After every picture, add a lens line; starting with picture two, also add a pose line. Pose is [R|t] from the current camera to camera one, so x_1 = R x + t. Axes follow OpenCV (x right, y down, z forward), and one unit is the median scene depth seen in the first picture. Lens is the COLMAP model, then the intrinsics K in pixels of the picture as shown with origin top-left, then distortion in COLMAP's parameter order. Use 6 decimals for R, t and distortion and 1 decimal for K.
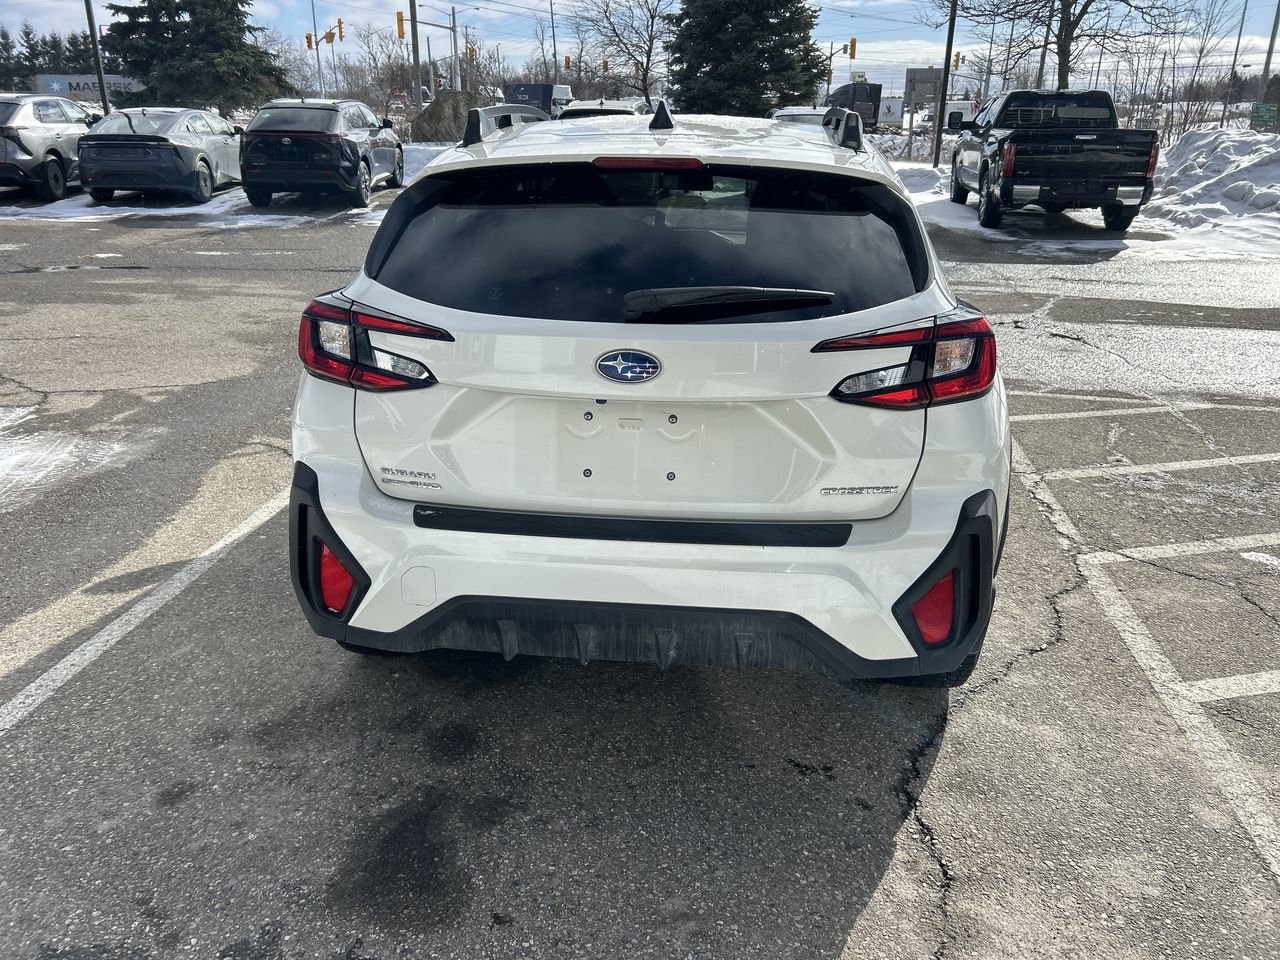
lens RADIAL K [[968.4, 0, 638.3], [0, 968.4, 473.5], [0, 0, 1]] dist [0.039380, -0.041101]
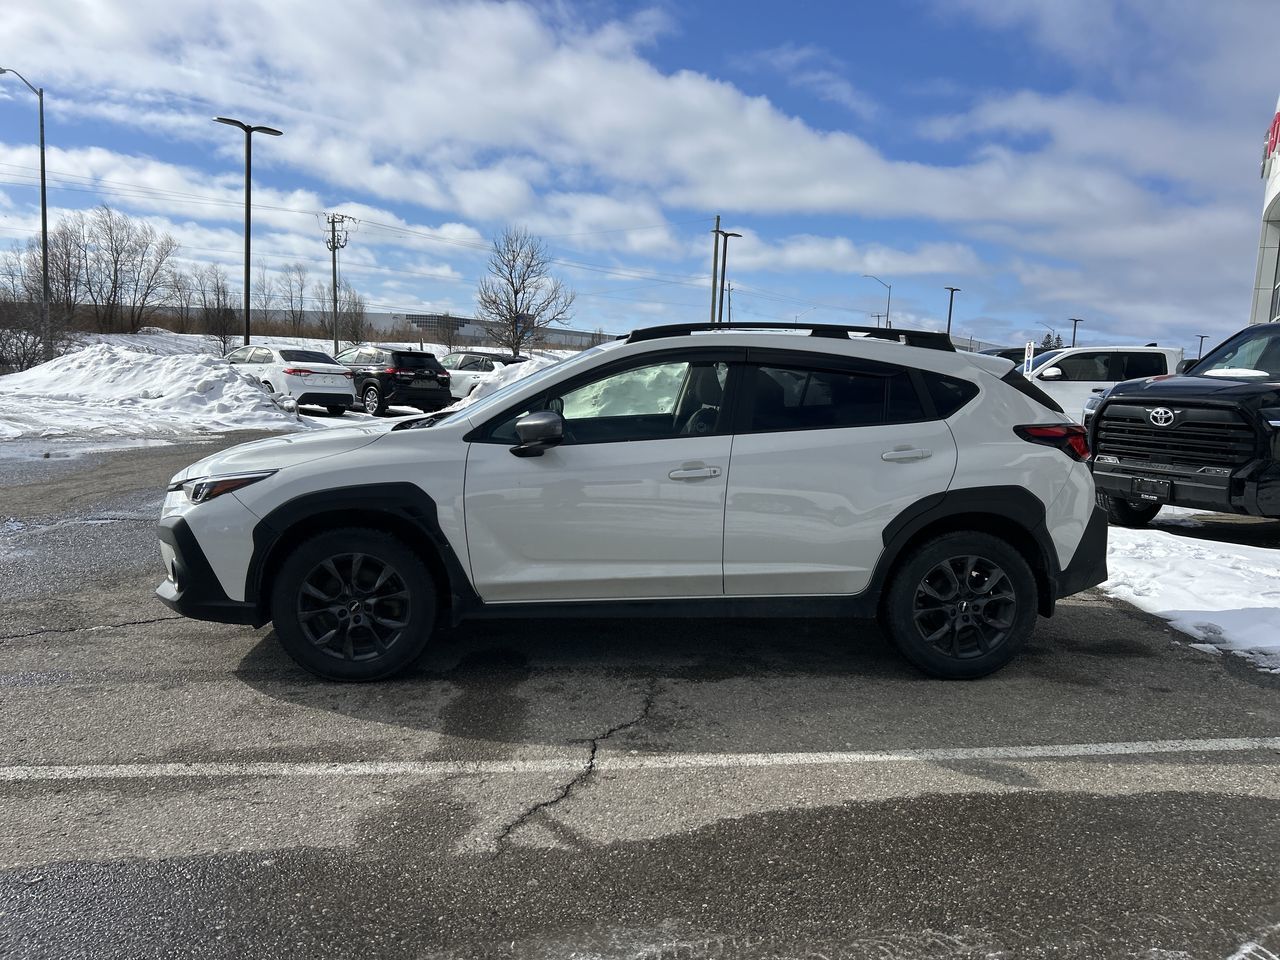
lens RADIAL K [[953.5, 0, 640.0], [0, 953.5, 480.0], [0, 0, 1]] dist [0.039081, -0.040175]
pose [[-0.177837, -0.137287, 0.974436, -1.456118], [0.293715, 0.937679, 0.185712, -0.486946], [-0.939205, 0.319233, -0.126431, 1.460528]]
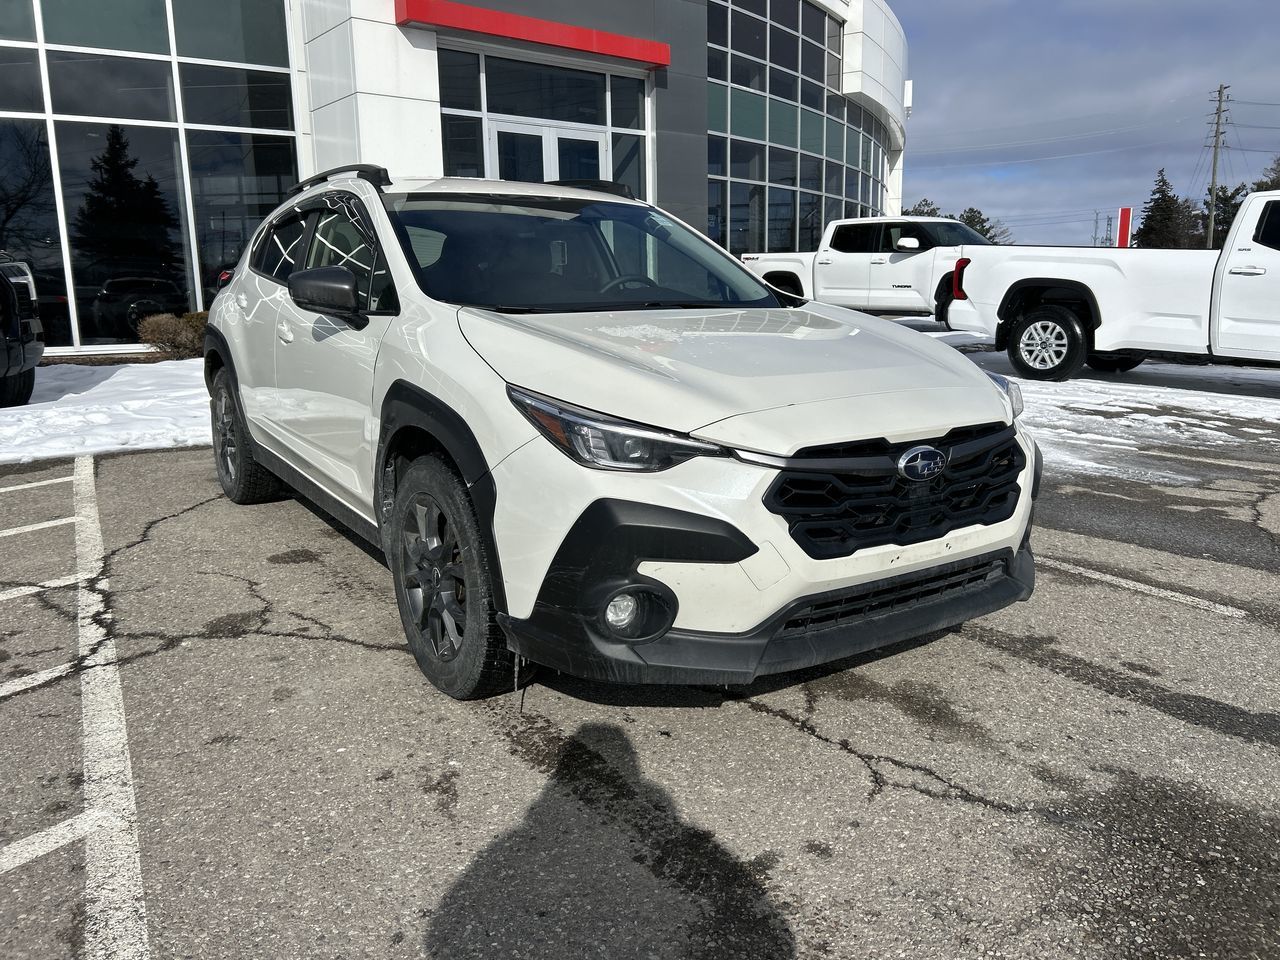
lens RADIAL K [[968.4, 0, 638.3], [0, 968.4, 473.5], [0, 0, 1]] dist [0.039380, -0.041101]
pose [[-0.775280, 0.115522, -0.620963, 0.740320], [-0.219833, 0.872311, 0.436746, -0.675028], [0.592127, 0.475109, -0.650890, 2.279538]]
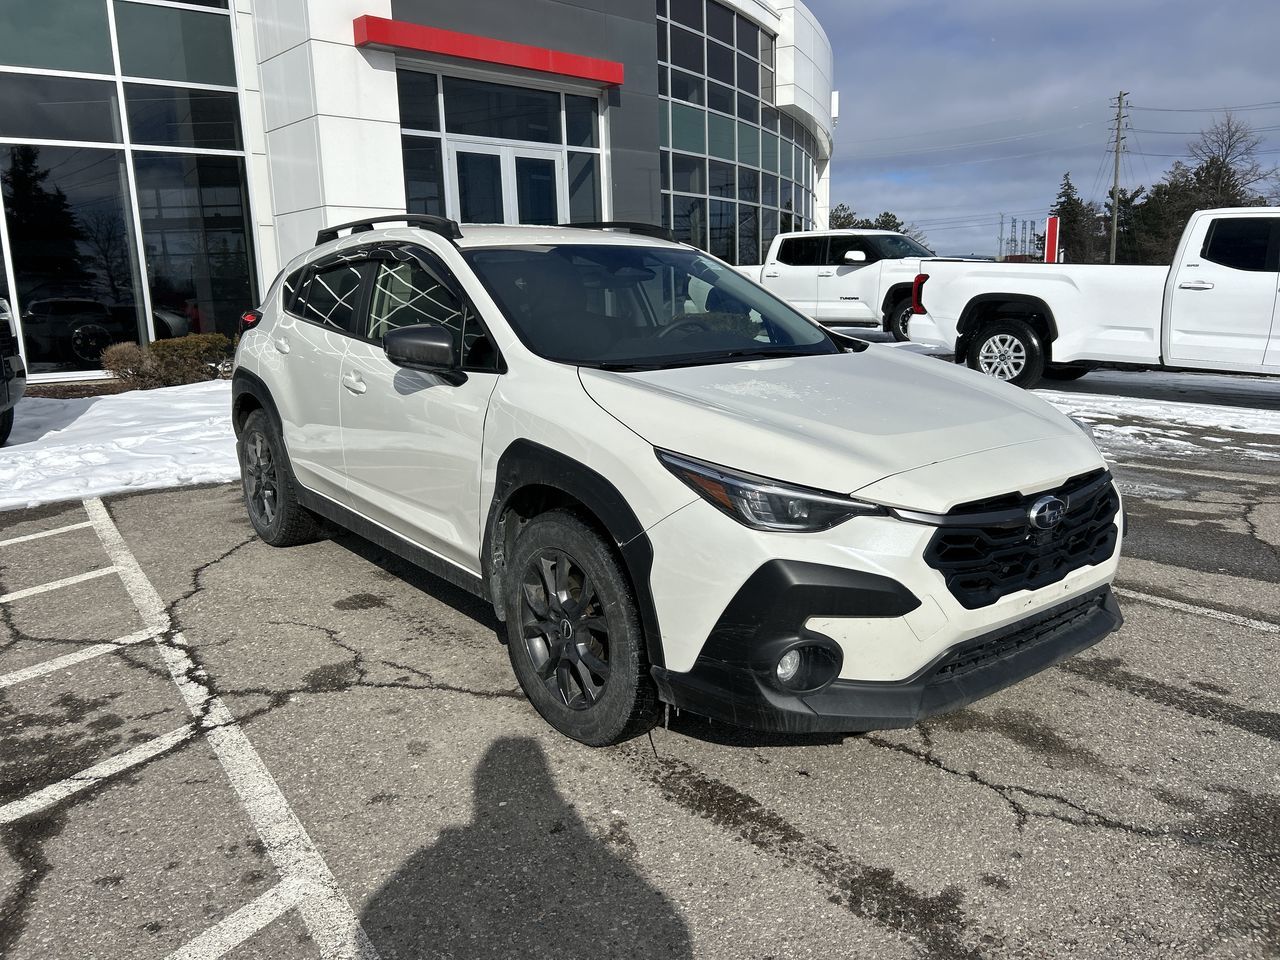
lens RADIAL K [[967.9, 0, 624.0], [0, 967.9, 480.9], [0, 0, 1]] dist [0.043107, -0.046334]
pose [[-0.730187, 0.137433, -0.669283, 0.892525], [-0.223747, 0.877450, 0.424287, -0.688885], [0.645573, 0.459559, -0.609952, 2.173081]]
